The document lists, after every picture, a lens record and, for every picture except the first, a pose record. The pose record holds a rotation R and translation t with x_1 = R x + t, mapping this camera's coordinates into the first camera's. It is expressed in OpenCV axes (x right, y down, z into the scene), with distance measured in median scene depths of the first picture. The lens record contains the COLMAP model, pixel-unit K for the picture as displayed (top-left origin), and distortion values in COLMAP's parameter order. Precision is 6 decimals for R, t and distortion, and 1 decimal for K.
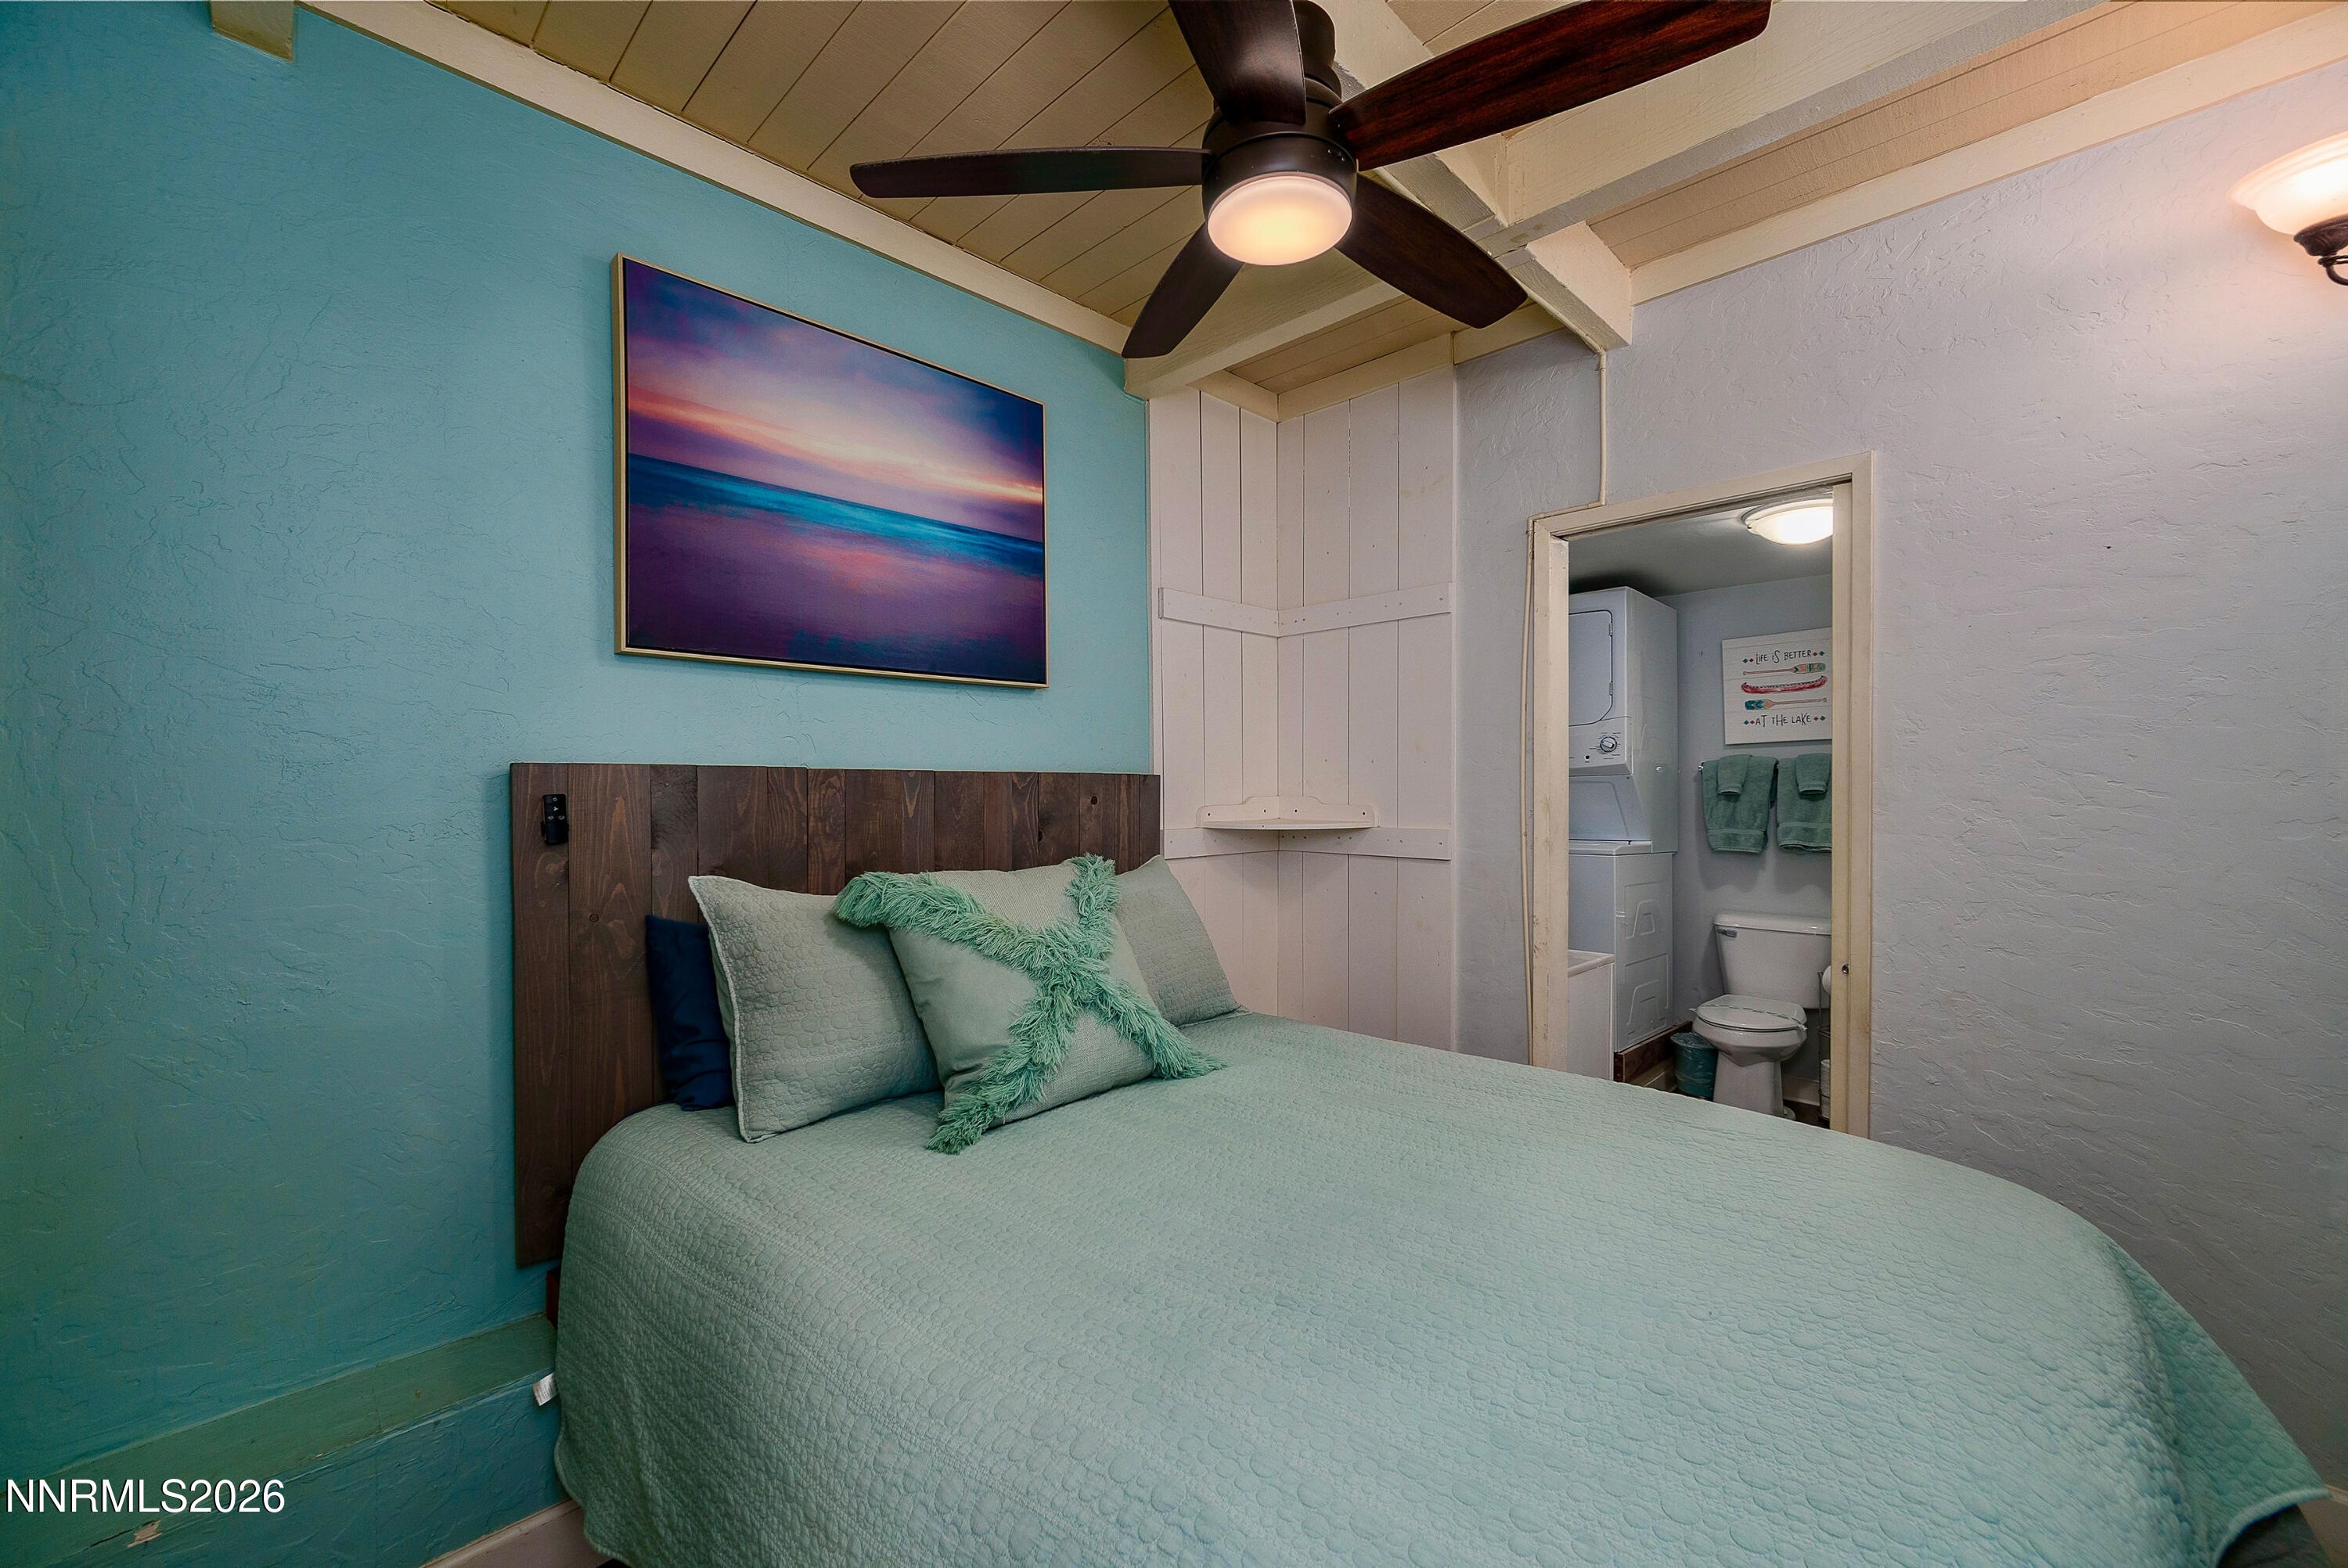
lens RADIAL K [[937.2, 0, 1181.8], [0, 937.2, 796.6], [0, 0, 1]] dist [-0.005397, 0.002115]
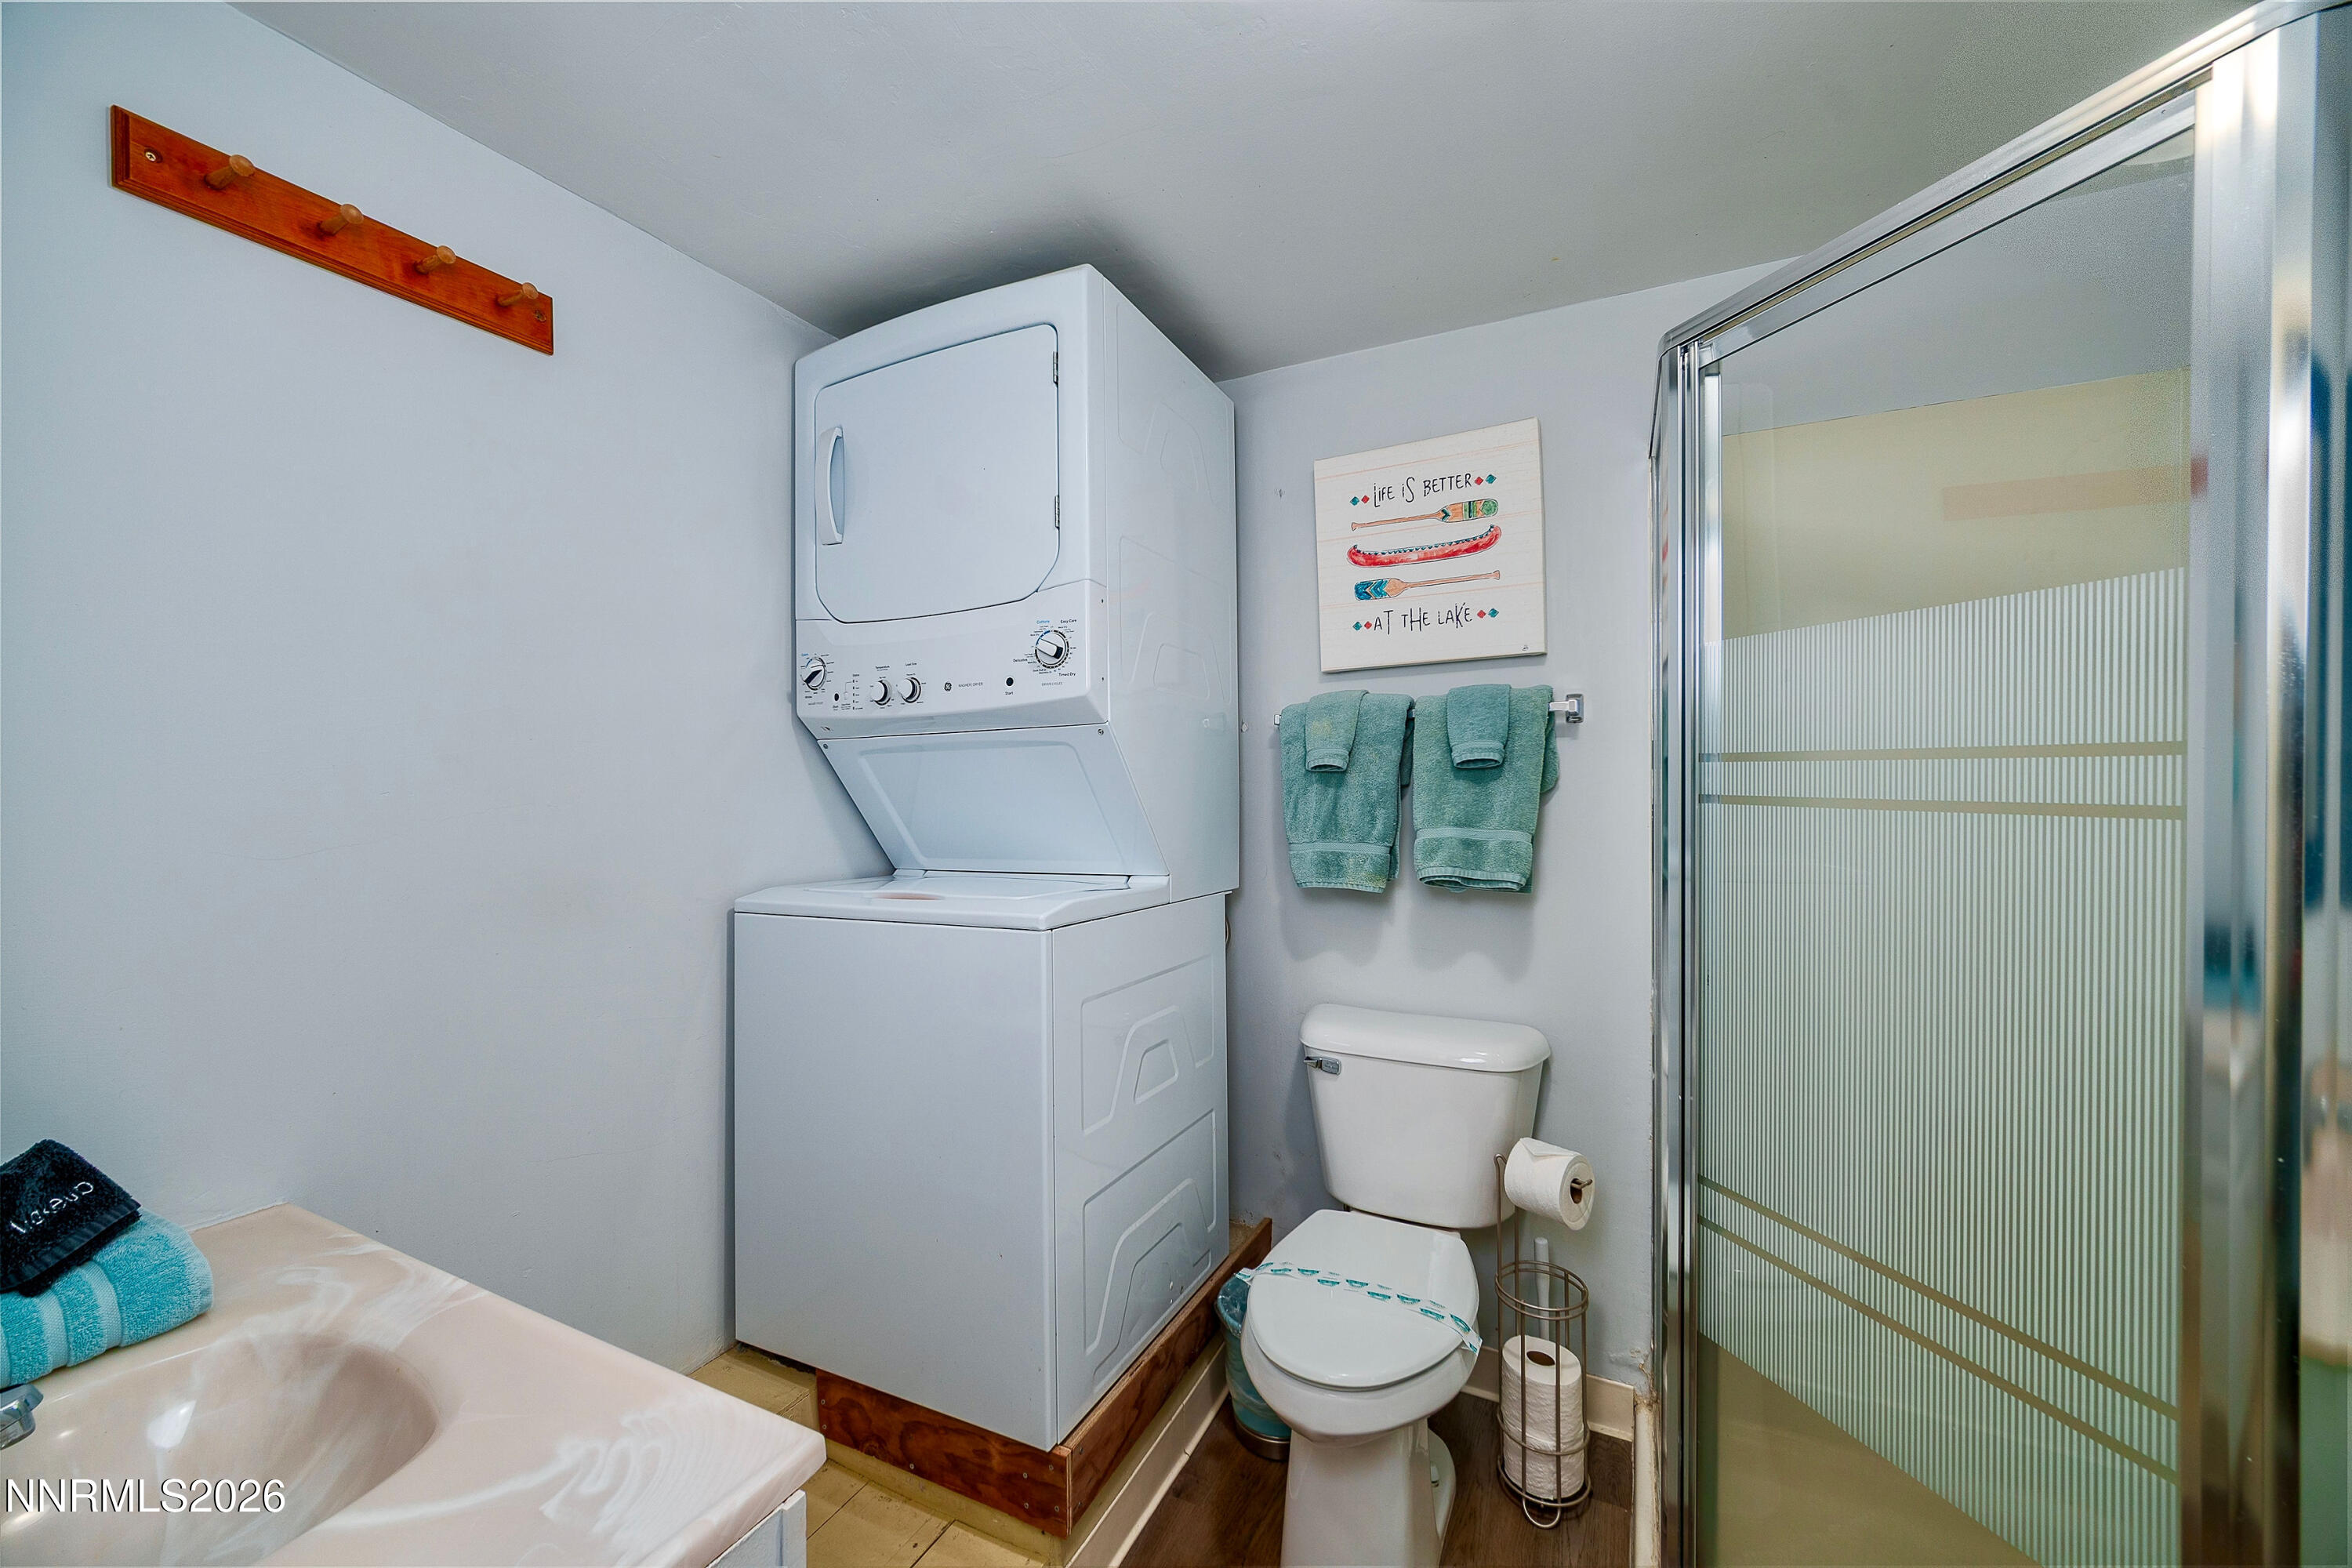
lens RADIAL K [[939.0, 0, 1173.0], [0, 939.0, 779.4], [0, 0, 1]] dist [-0.005397, 0.002115]
pose [[0.952801, -0.006705, 0.303521, 0.368426], [0.008947, 0.999942, -0.005997, 0.004181], [-0.303463, 0.008430, 0.952806, 0.571716]]
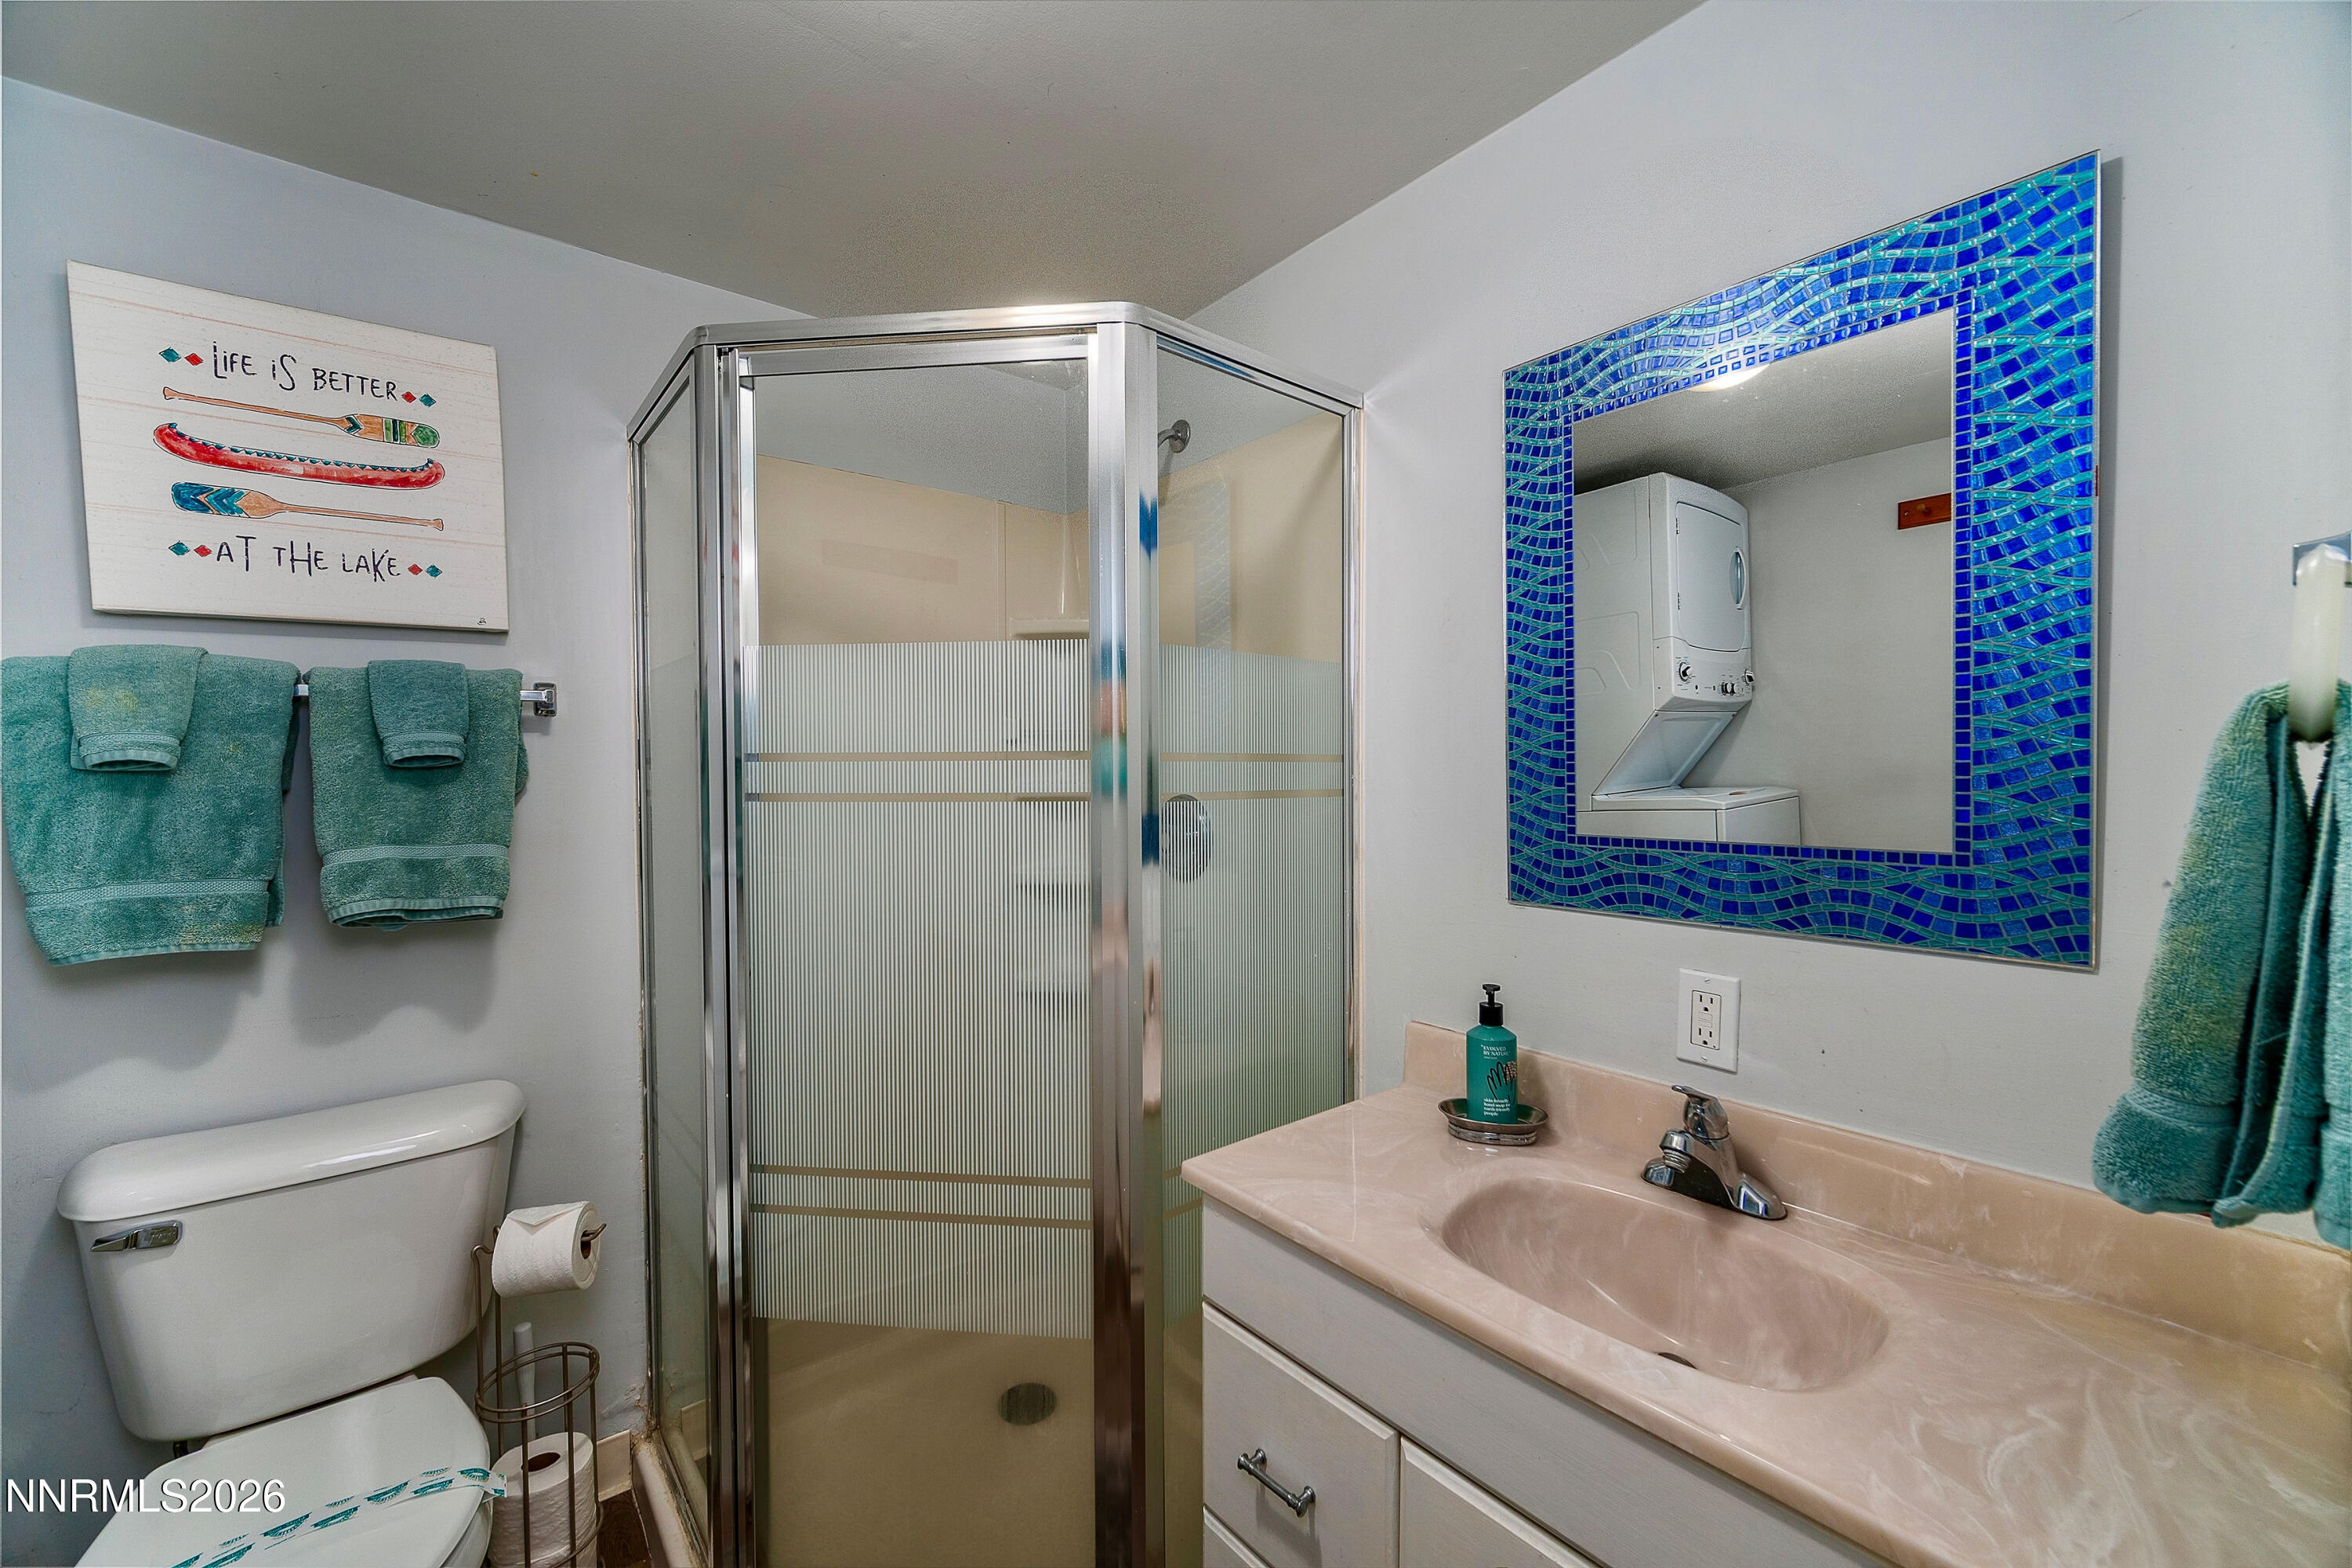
lens RADIAL K [[939.0, 0, 1176.7], [0, 939.0, 782.4], [0, 0, 1]] dist [-0.005397, 0.002115]
pose [[0.096578, -0.010480, 0.995270, 0.322650], [0.018981, 0.999782, 0.008685, 0.005341], [-0.995144, 0.018053, 0.096756, 0.643779]]
